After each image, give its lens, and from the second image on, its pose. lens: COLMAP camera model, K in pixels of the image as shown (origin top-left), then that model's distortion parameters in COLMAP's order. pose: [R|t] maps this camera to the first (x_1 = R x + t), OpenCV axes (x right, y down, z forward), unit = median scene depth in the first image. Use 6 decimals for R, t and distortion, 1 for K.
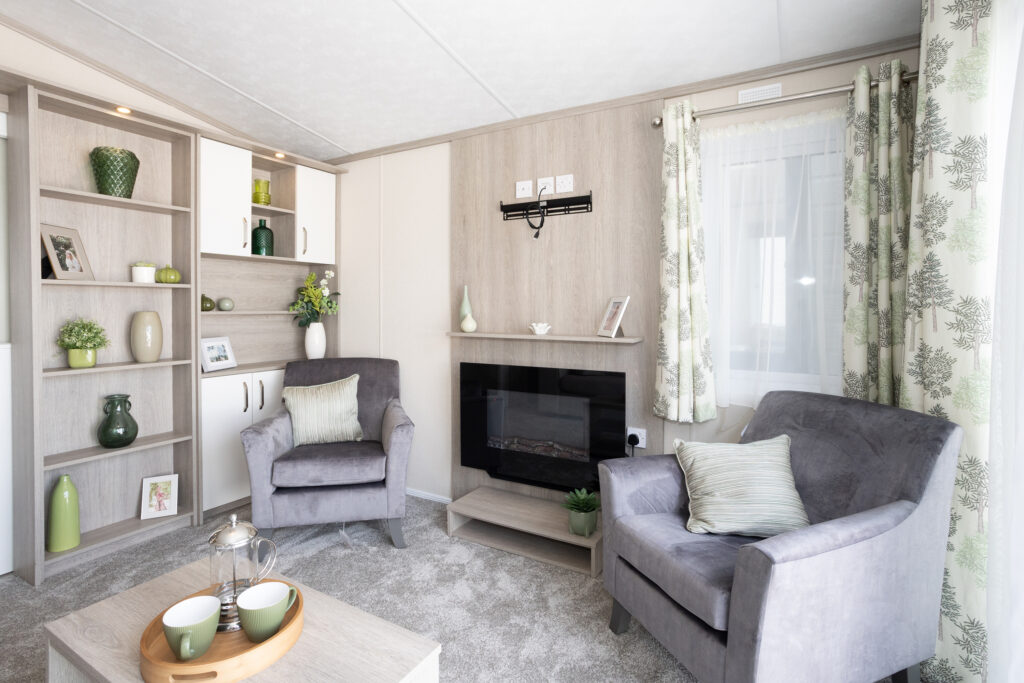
lens RADIAL K [[501.5, 0, 510.3], [0, 501.5, 311.3], [0, 0, 1]] dist [-0.048356, 0.034692]
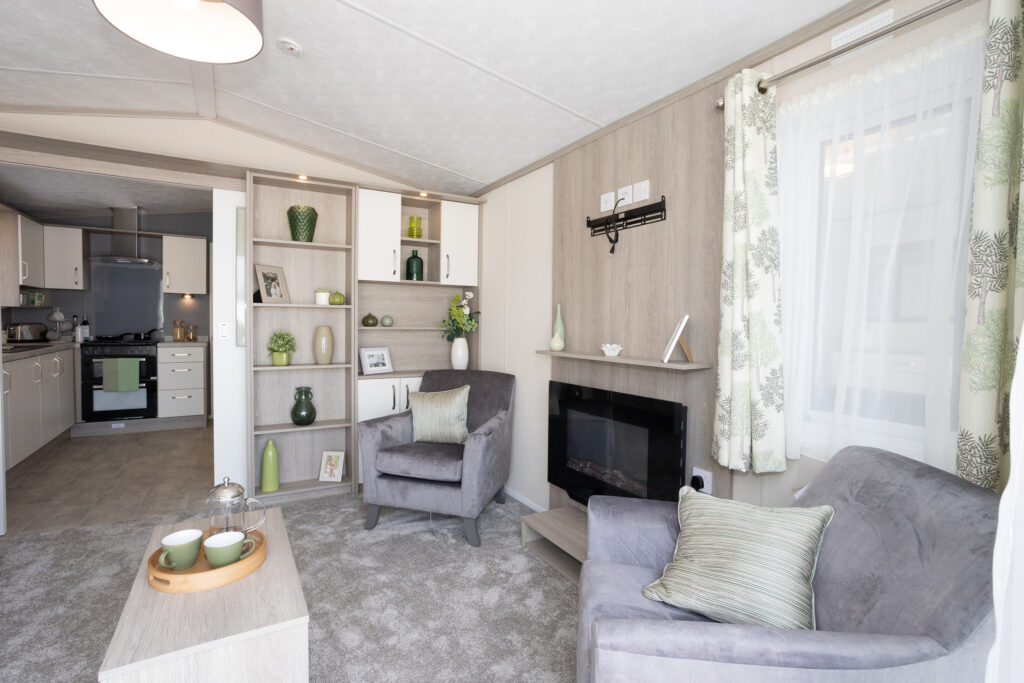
lens RADIAL K [[488.0, 0, 500.9], [0, 488.0, 340.3], [0, 0, 1]] dist [-0.042899, 0.029972]
pose [[0.870110, 0.026565, -0.492142, 0.326924], [-0.015611, 0.999531, 0.026352, -0.003856], [0.492611, -0.015246, 0.870116, 0.102706]]
